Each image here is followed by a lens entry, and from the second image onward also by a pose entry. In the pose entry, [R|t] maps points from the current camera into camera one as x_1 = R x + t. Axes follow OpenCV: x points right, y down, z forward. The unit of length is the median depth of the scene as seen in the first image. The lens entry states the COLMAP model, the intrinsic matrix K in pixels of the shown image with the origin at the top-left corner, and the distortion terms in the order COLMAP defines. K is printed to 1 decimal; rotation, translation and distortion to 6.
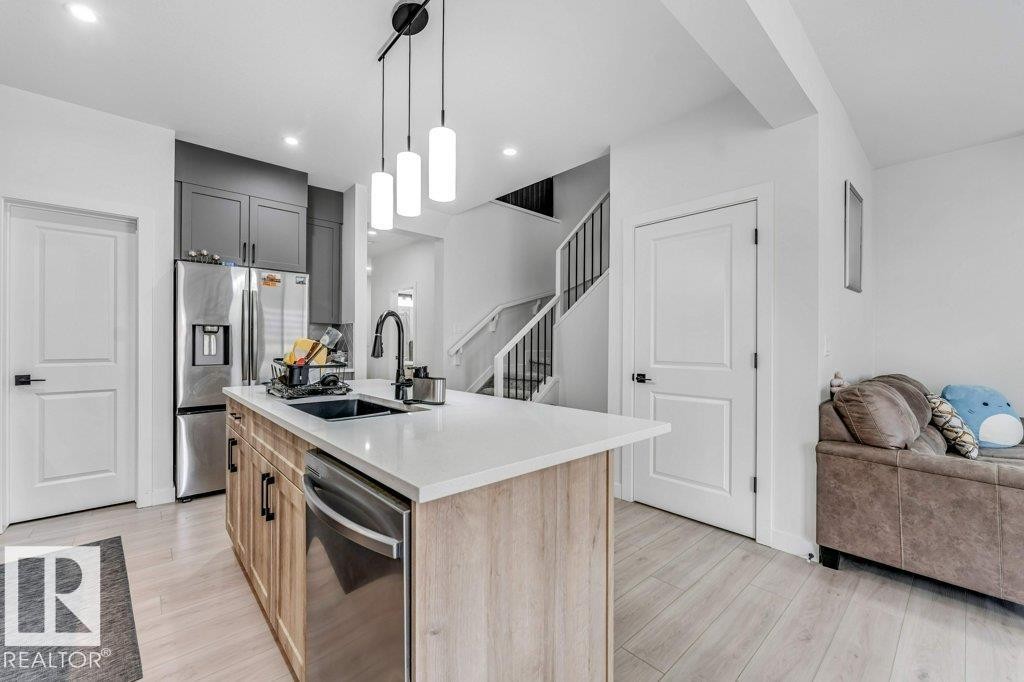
lens RADIAL K [[416.0, 0, 502.7], [0, 416.0, 342.5], [0, 0, 1]] dist [0.000126, 0.000212]
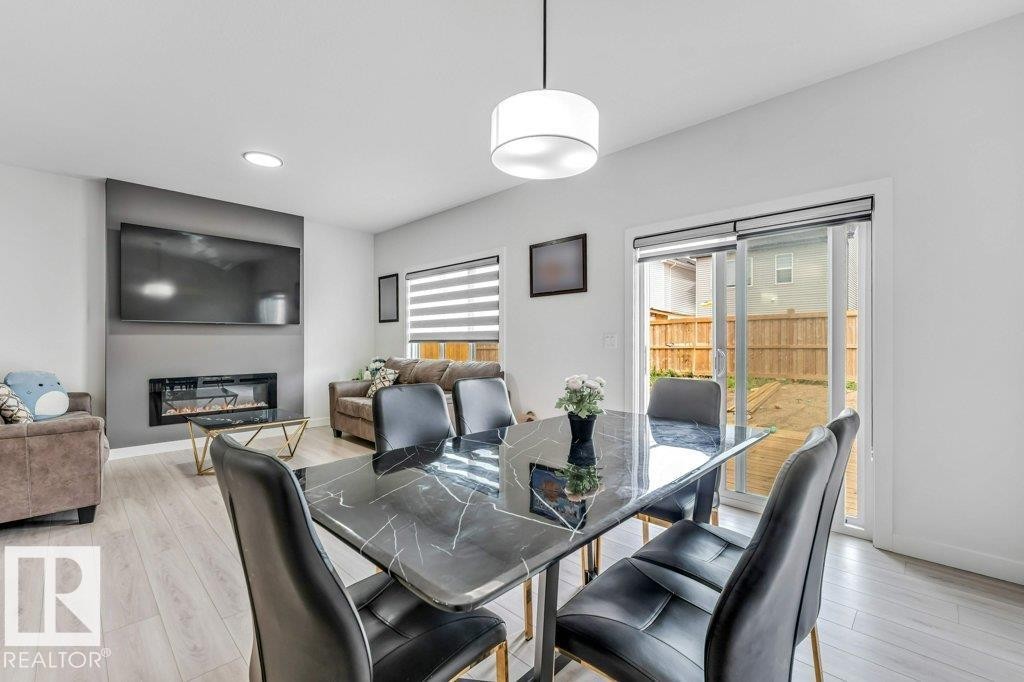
lens RADIAL K [[433.8, 0, 507.3], [0, 433.8, 340.3], [0, 0, 1]] dist [-0.000109, 0.000031]
pose [[-0.059793, -0.005840, 0.998194, -0.292205], [-0.004463, 0.999974, 0.005583, 0.000401], [-0.998201, -0.004121, -0.059818, -0.421331]]
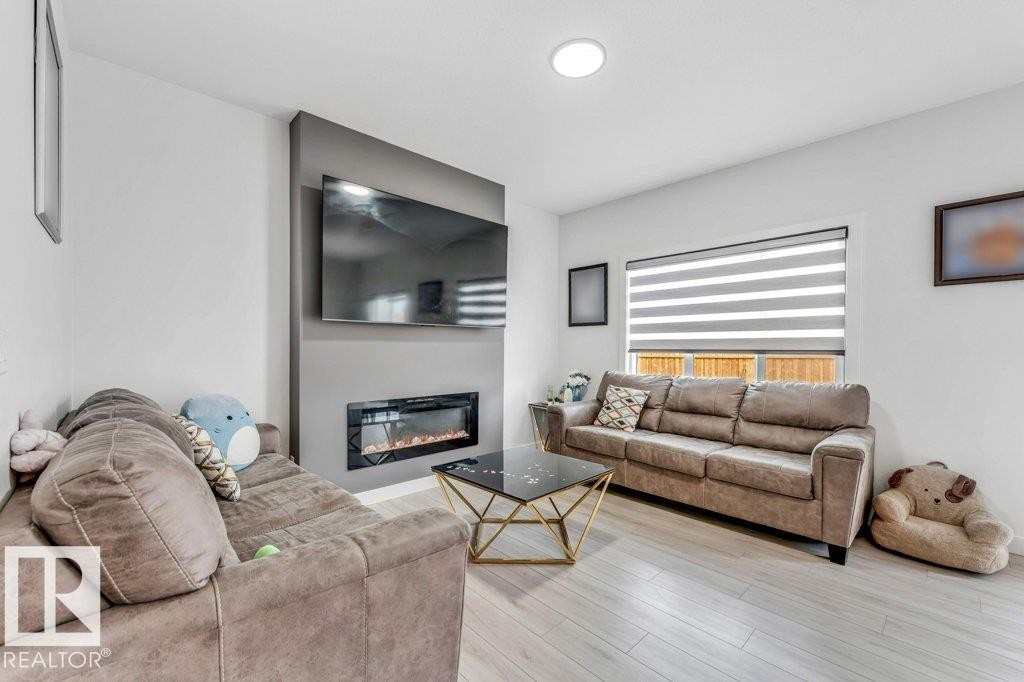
lens RADIAL K [[416.0, 0, 509.5], [0, 416.0, 352.1], [0, 0, 1]] dist [0.000126, 0.000212]
pose [[-0.021833, -0.018854, 0.999584, 0.465740], [-0.010668, 0.999770, 0.018625, 0.000982], [-0.999705, -0.010257, -0.022029, 0.642543]]
